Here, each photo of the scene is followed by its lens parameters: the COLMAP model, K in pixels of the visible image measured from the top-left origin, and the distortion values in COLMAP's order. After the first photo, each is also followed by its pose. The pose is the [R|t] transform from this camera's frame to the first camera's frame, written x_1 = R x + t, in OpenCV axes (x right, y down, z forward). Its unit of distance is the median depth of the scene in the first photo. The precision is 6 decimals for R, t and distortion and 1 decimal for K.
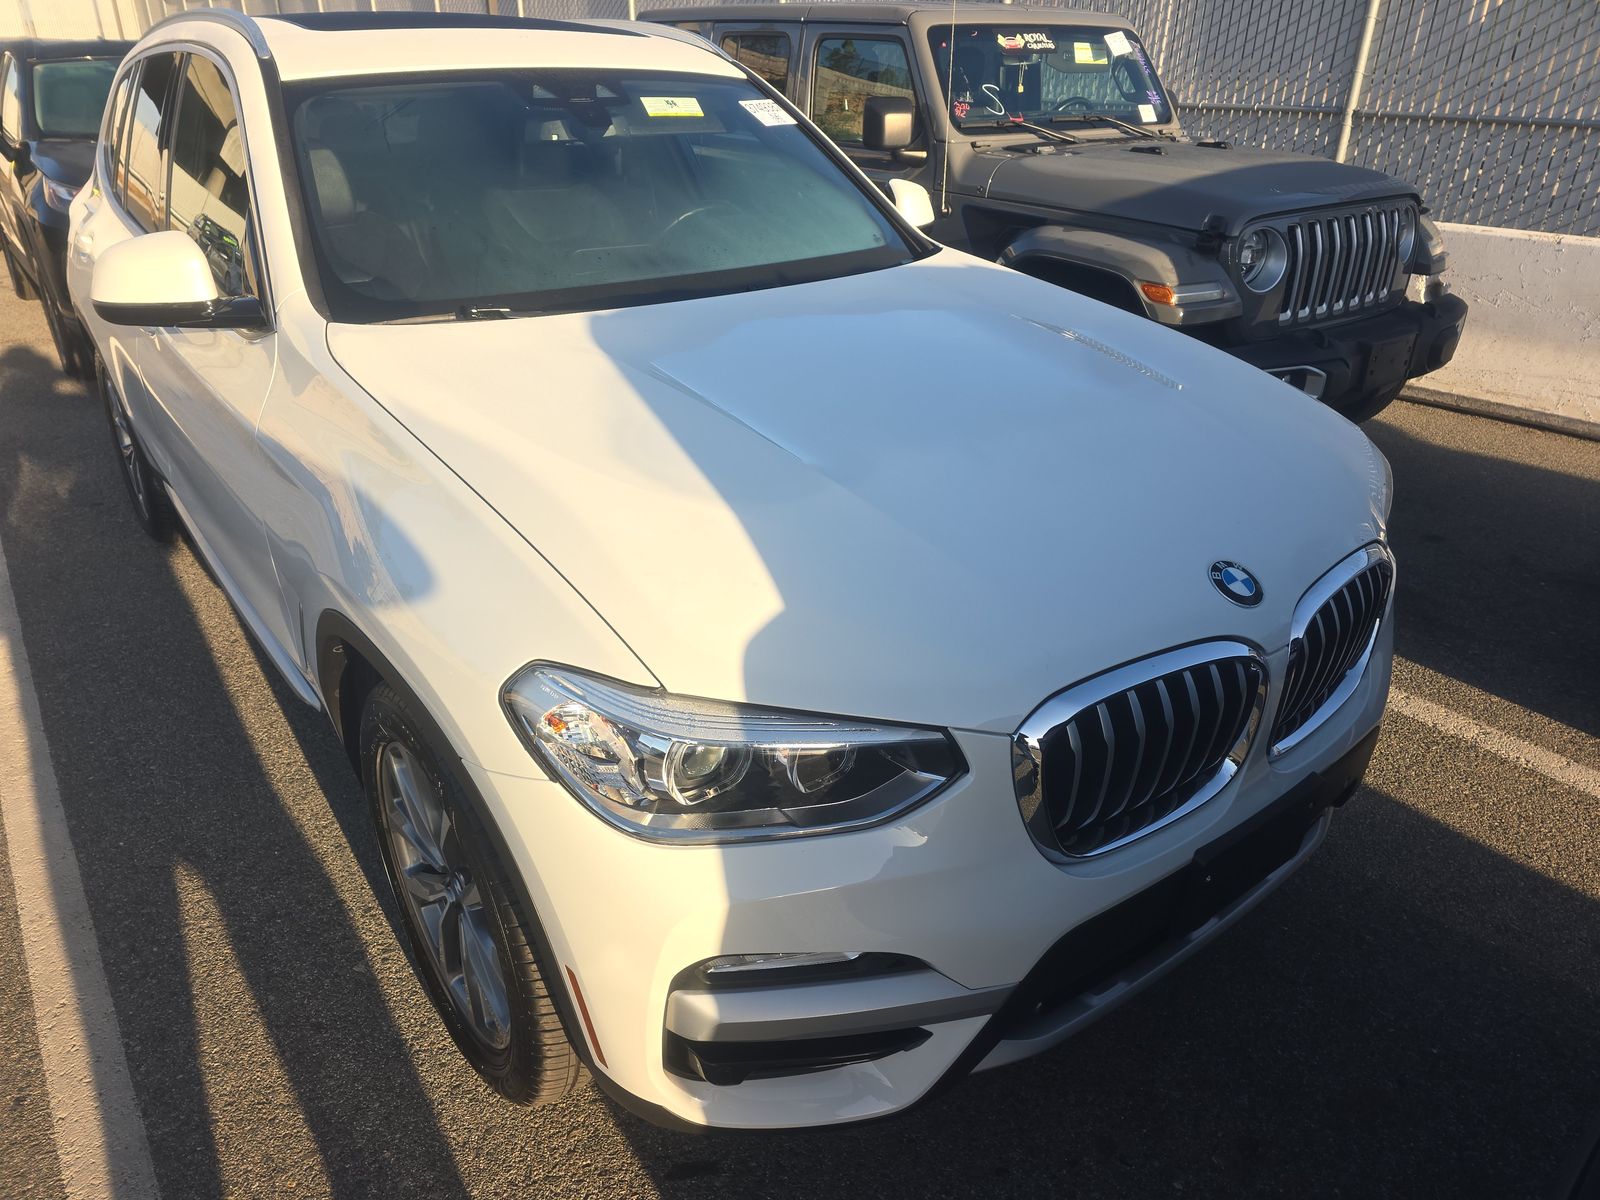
lens RADIAL K [[1068.2, 0, 801.9], [0, 1068.2, 592.3], [0, 0, 1]] dist [0.051696, -0.048155]
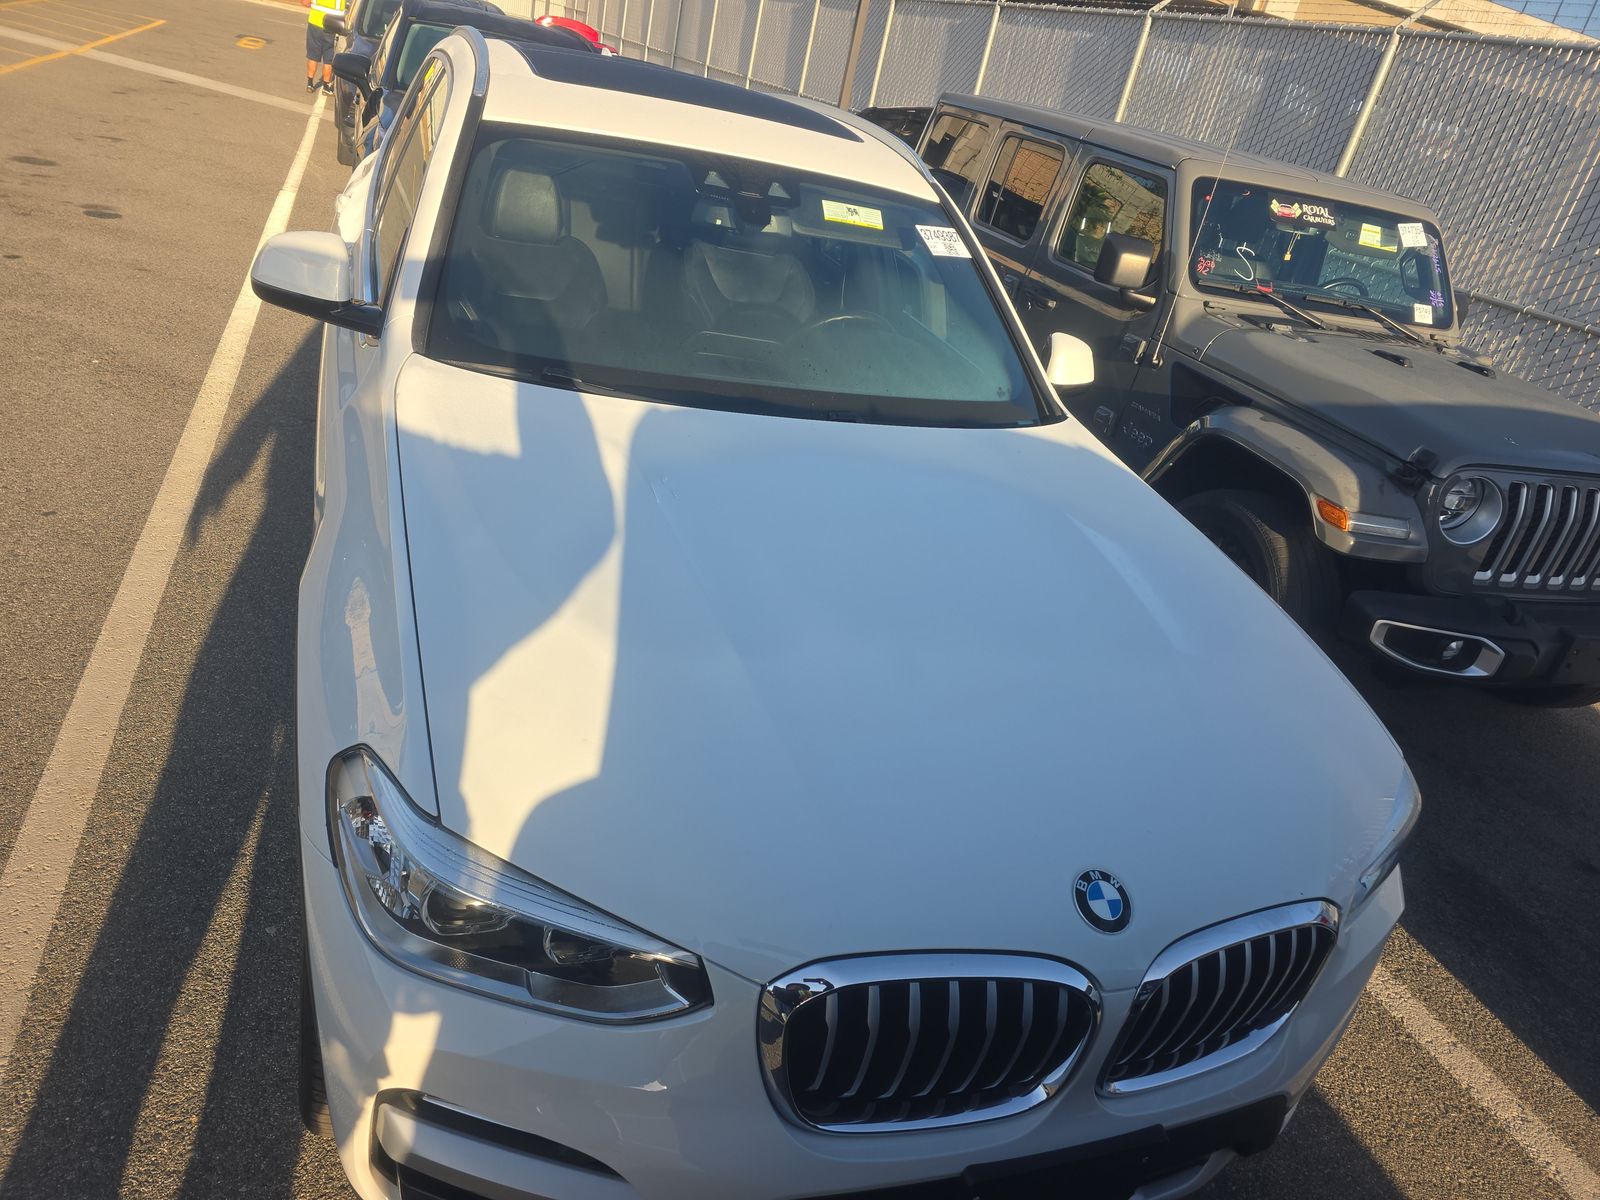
lens RADIAL K [[1068.2, 0, 801.9], [0, 1068.2, 592.3], [0, 0, 1]] dist [0.051696, -0.048155]
pose [[0.934379, 0.298698, -0.194206, 0.103594], [-0.305623, 0.952134, -0.006009, -0.068296], [0.183115, 0.064968, 0.980942, 0.015876]]
